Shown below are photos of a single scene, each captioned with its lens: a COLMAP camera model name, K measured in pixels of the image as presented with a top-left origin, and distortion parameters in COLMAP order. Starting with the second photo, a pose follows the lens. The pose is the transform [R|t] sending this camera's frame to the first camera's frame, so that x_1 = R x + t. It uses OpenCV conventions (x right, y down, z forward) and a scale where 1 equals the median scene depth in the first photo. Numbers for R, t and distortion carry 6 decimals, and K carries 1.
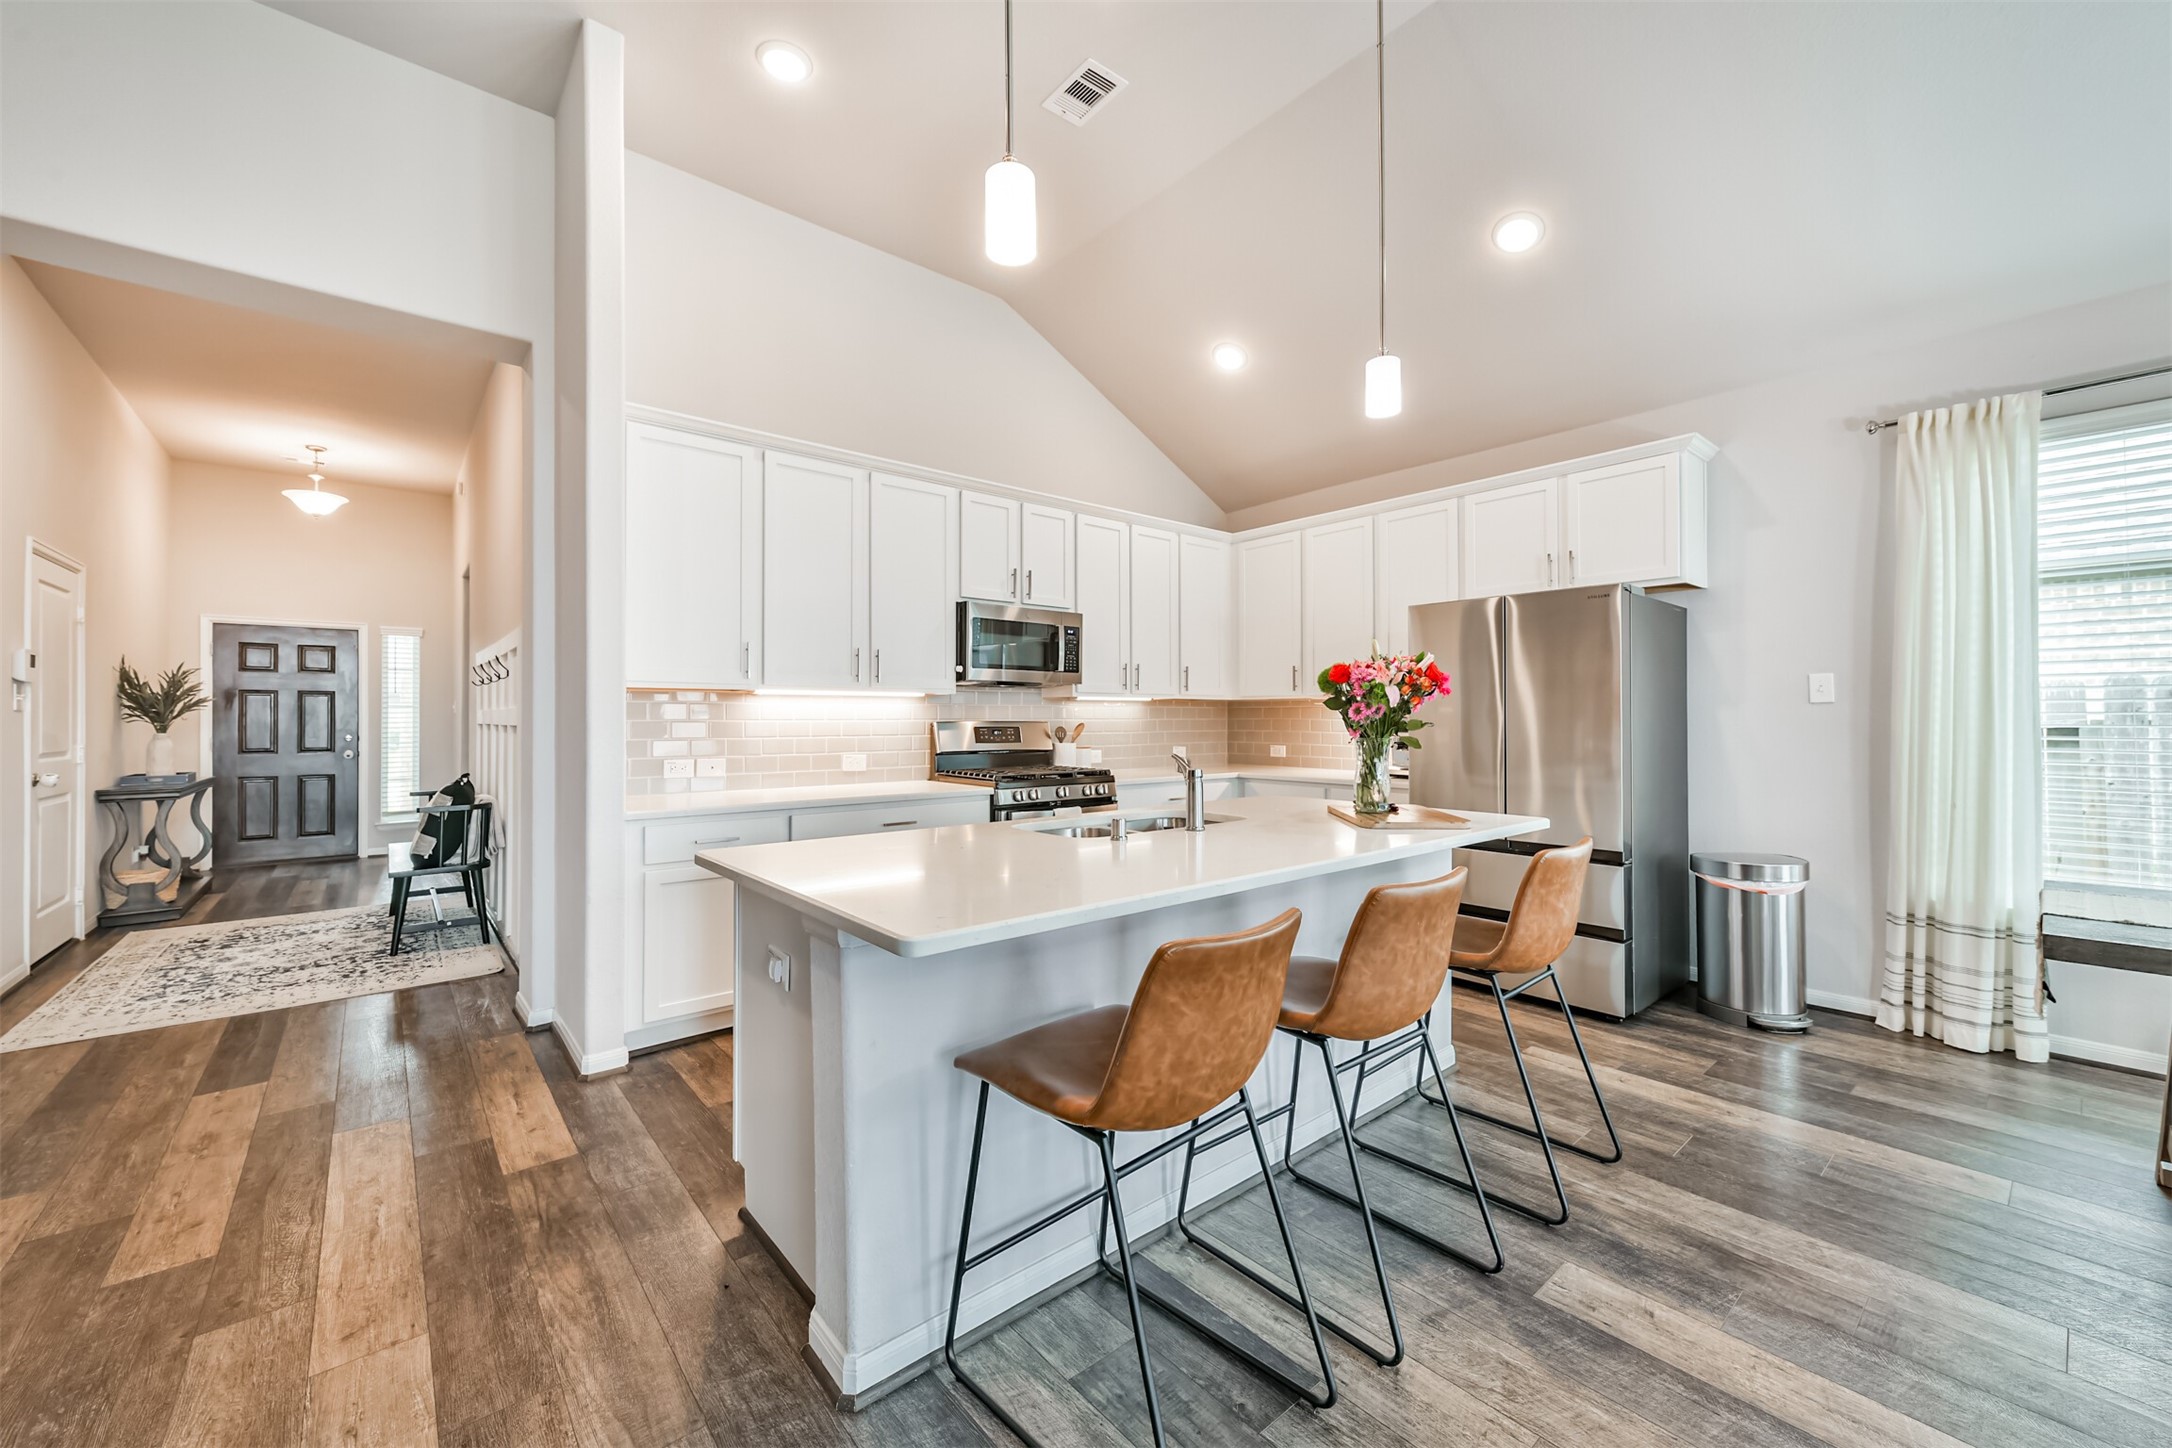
lens RADIAL K [[846.8, 0, 1083.9], [0, 846.8, 711.6], [0, 0, 1]] dist [0.001330, -0.000894]
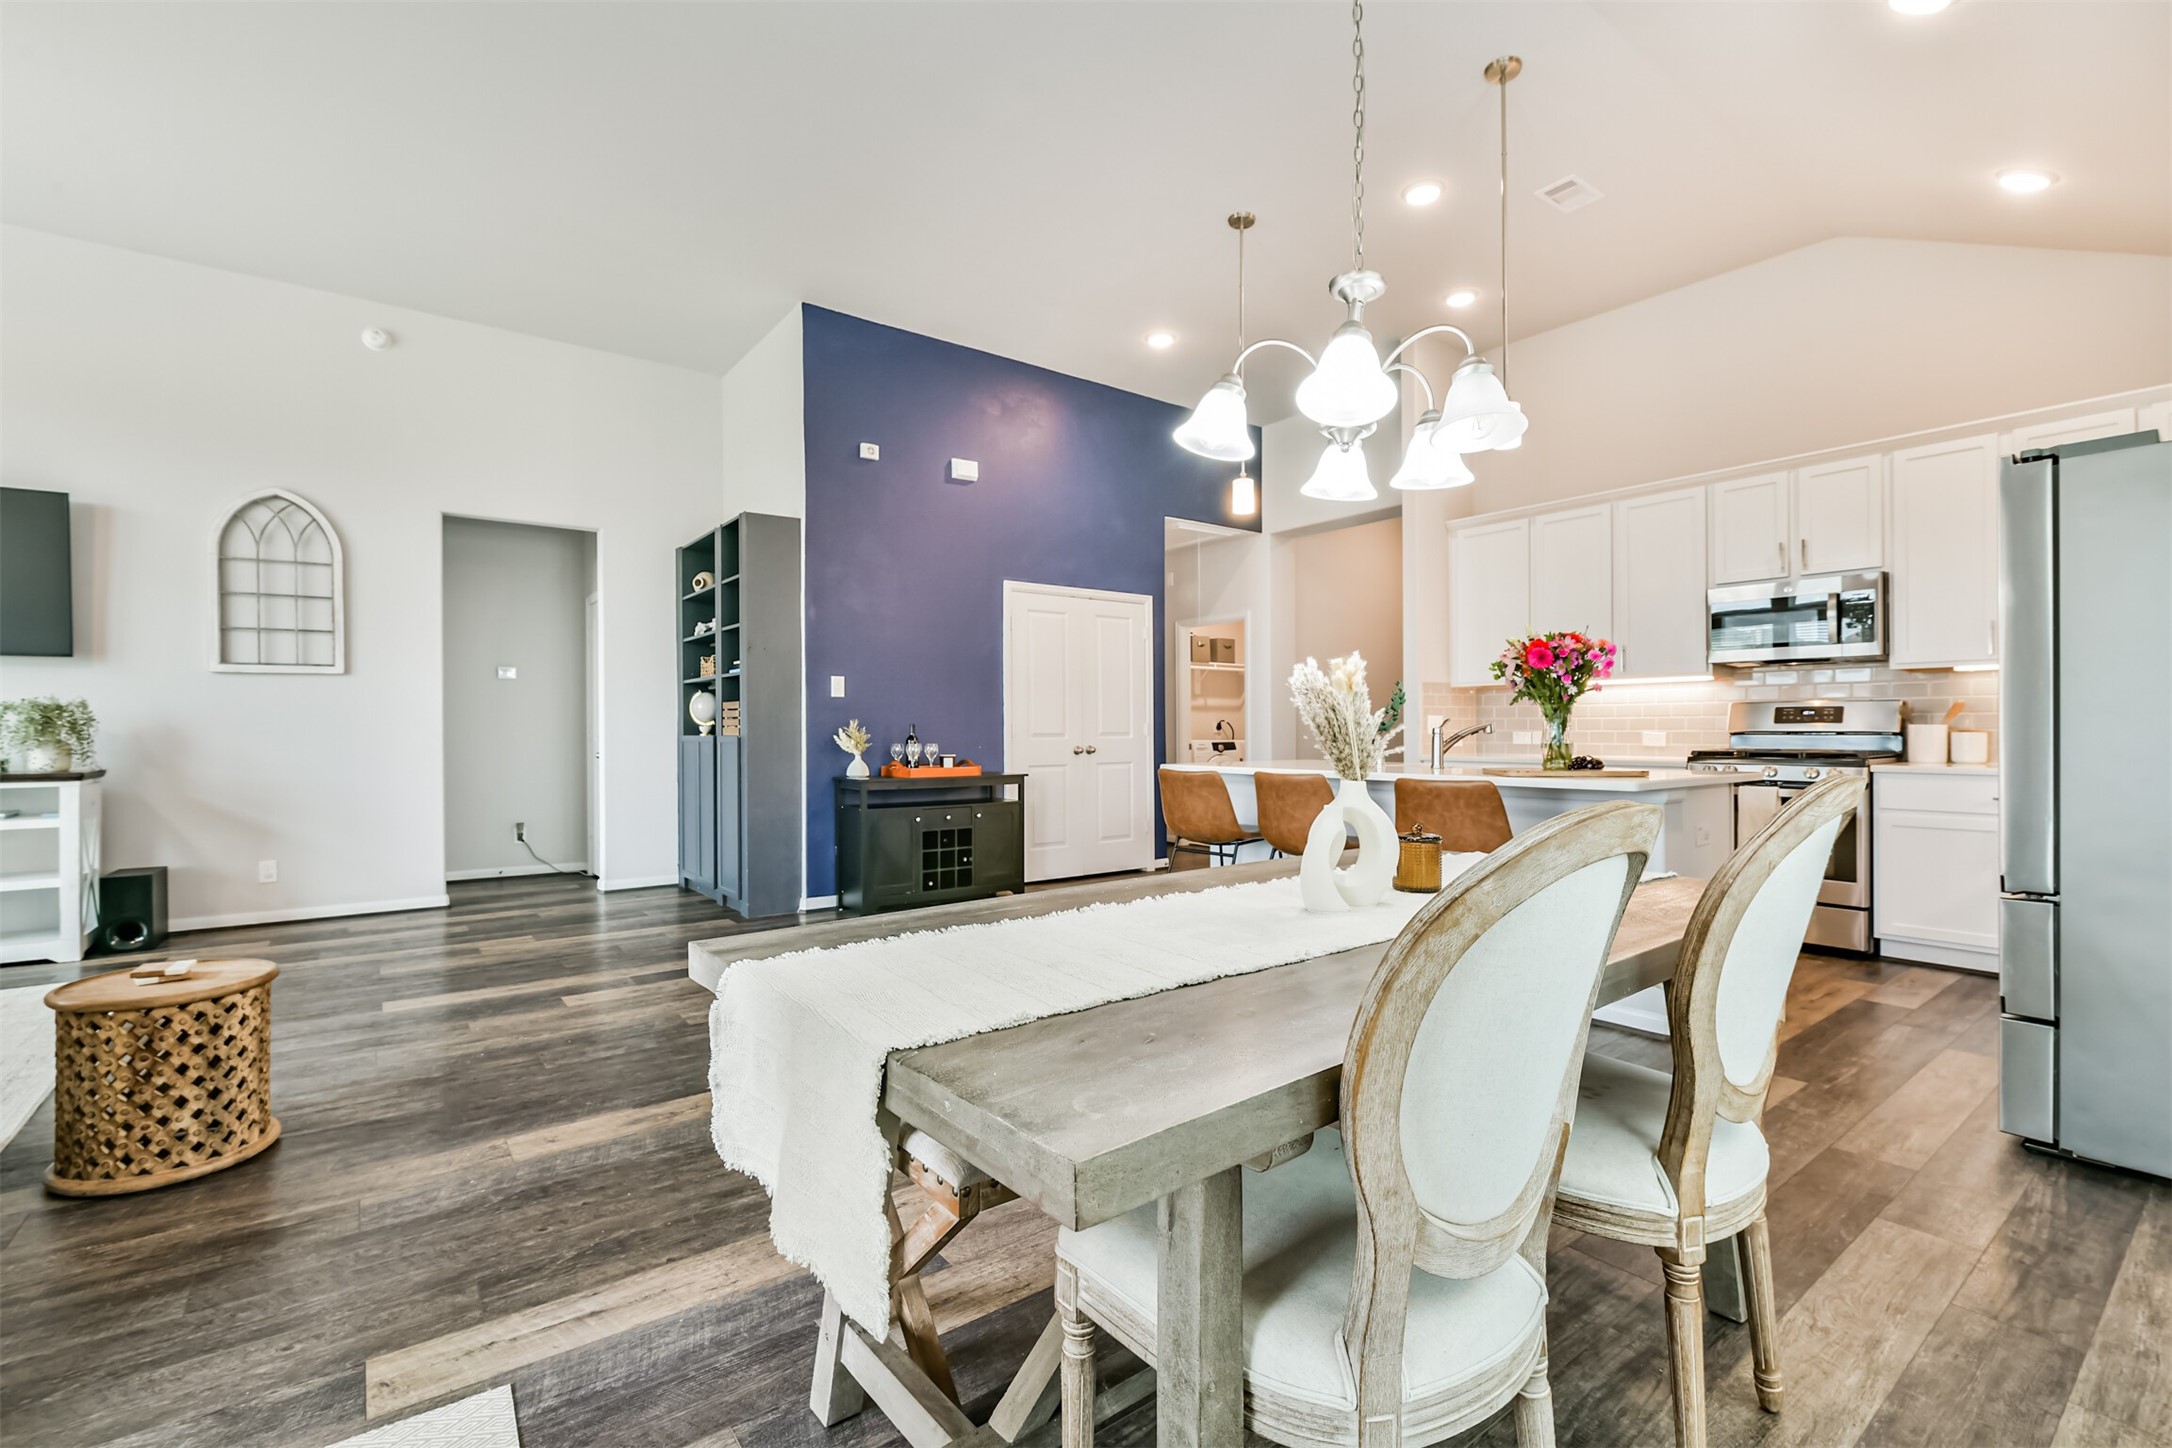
lens RADIAL K [[968.3, 0, 1120.2], [0, 968.3, 728.9], [0, 0, 1]] dist [-0.003586, -0.000258]
pose [[-0.021942, 0.003342, -0.999754, 1.422948], [0.012914, 0.999912, 0.003059, 0.041974], [0.999676, -0.012844, -0.021983, 0.357904]]
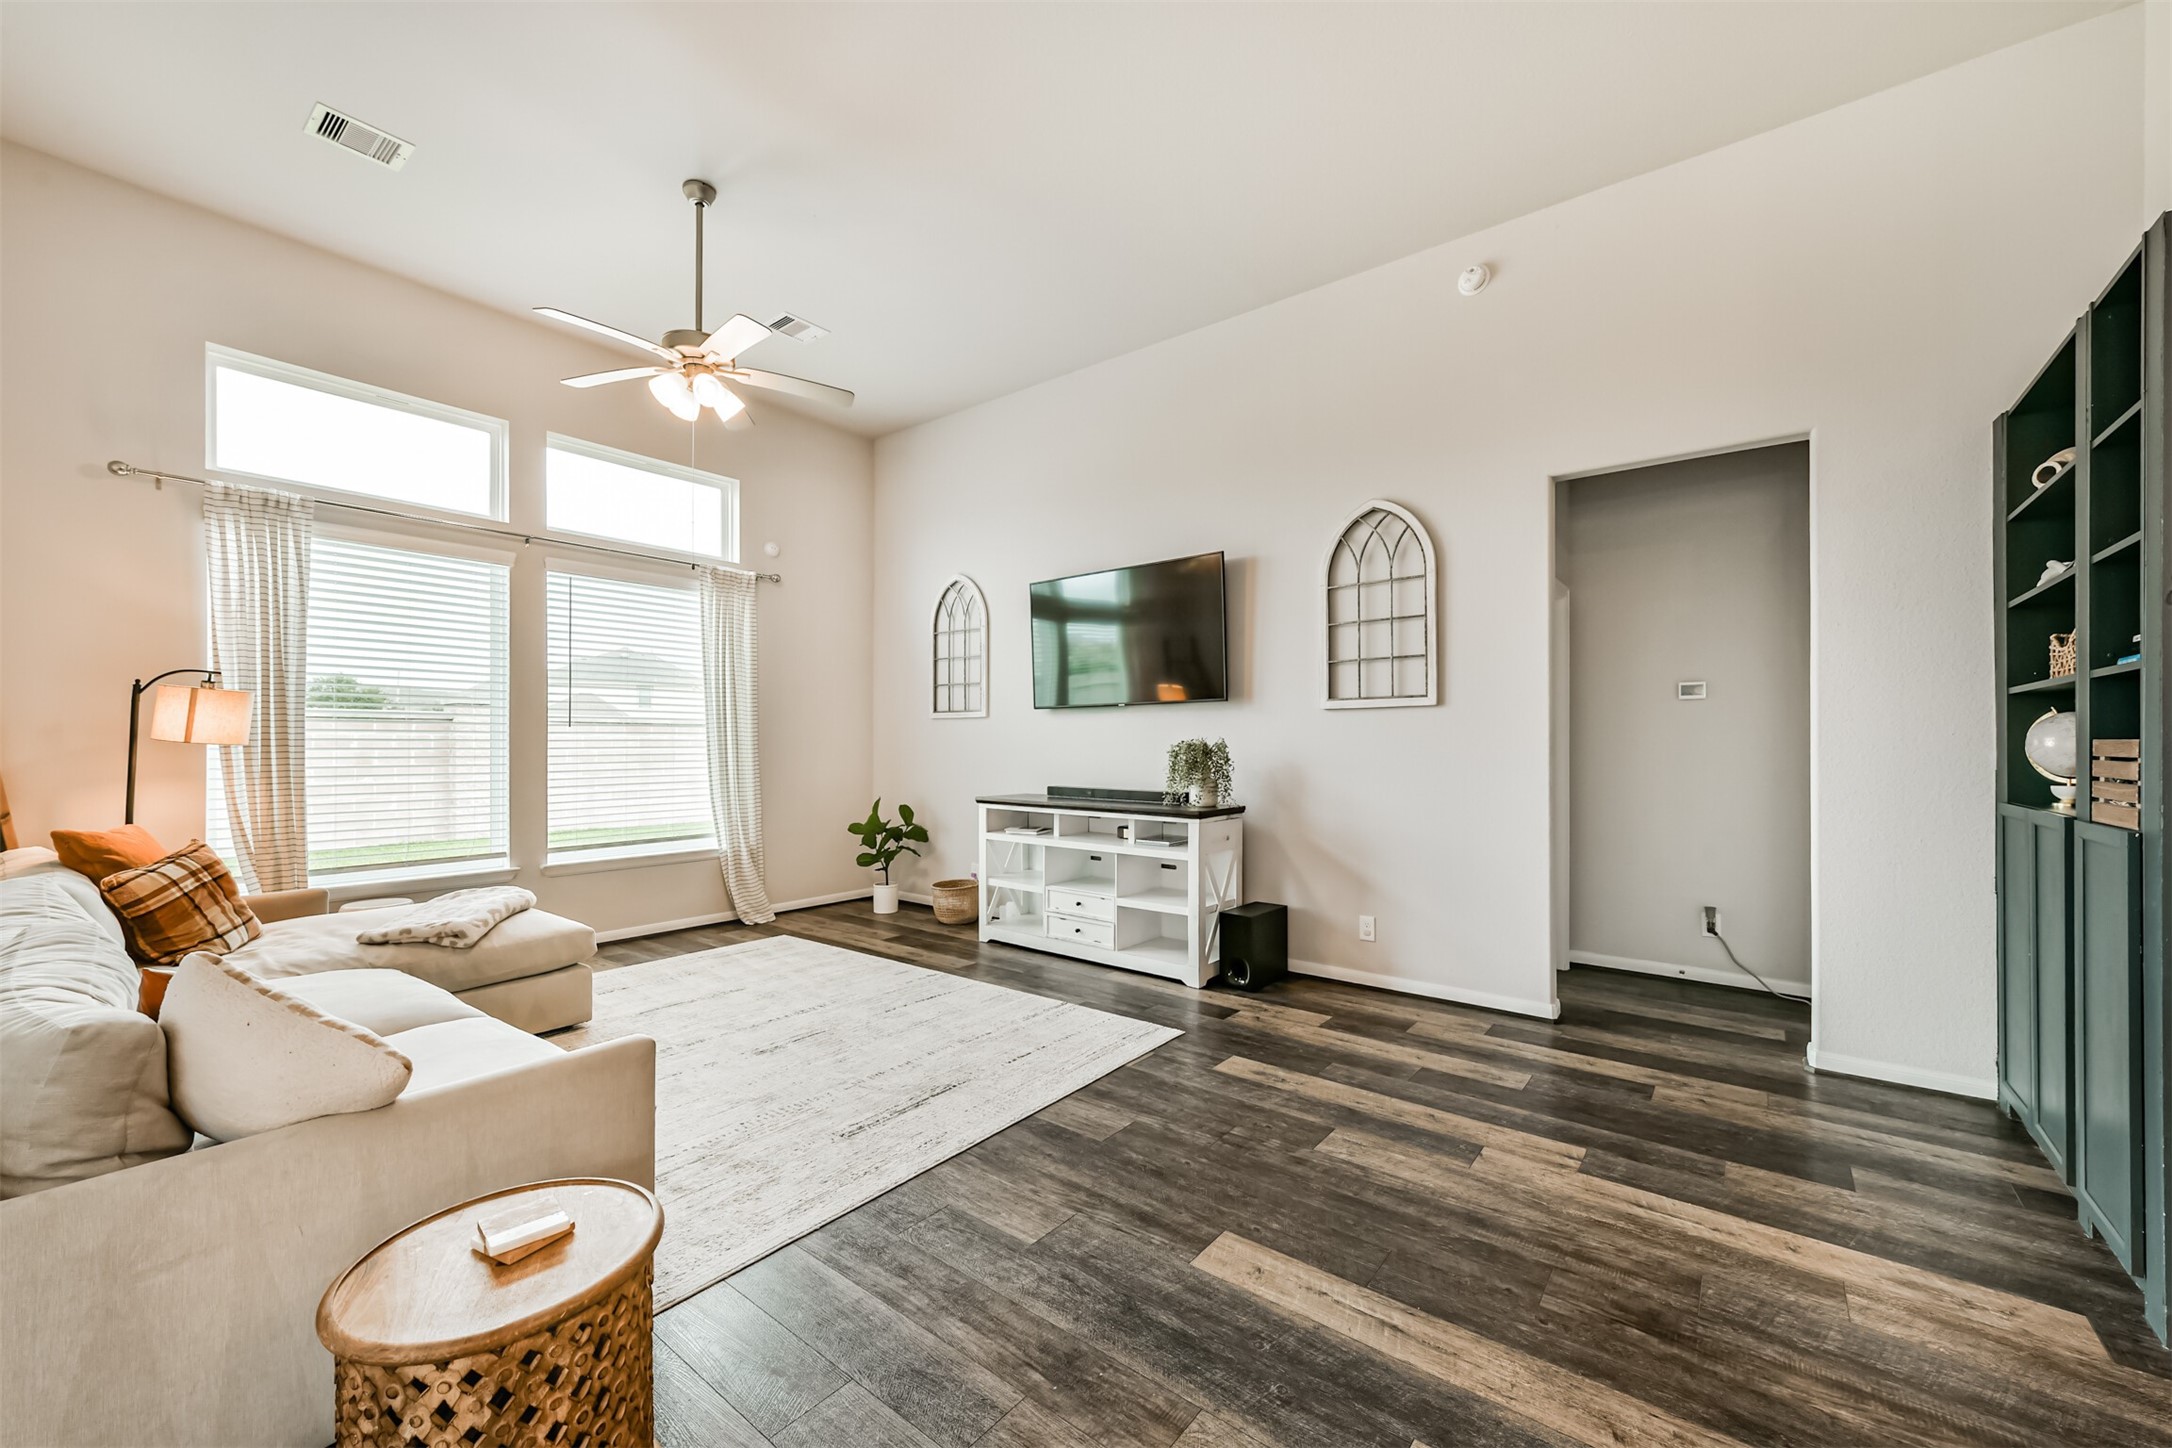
lens RADIAL K [[846.8, 0, 1069.1], [0, 846.8, 738.1], [0, 0, 1]] dist [0.001330, -0.000894]
pose [[-0.979460, -0.001471, -0.201633, 0.529980], [0.001002, 0.999926, -0.012162, -0.005444], [0.201636, -0.012114, -0.979386, 0.052935]]
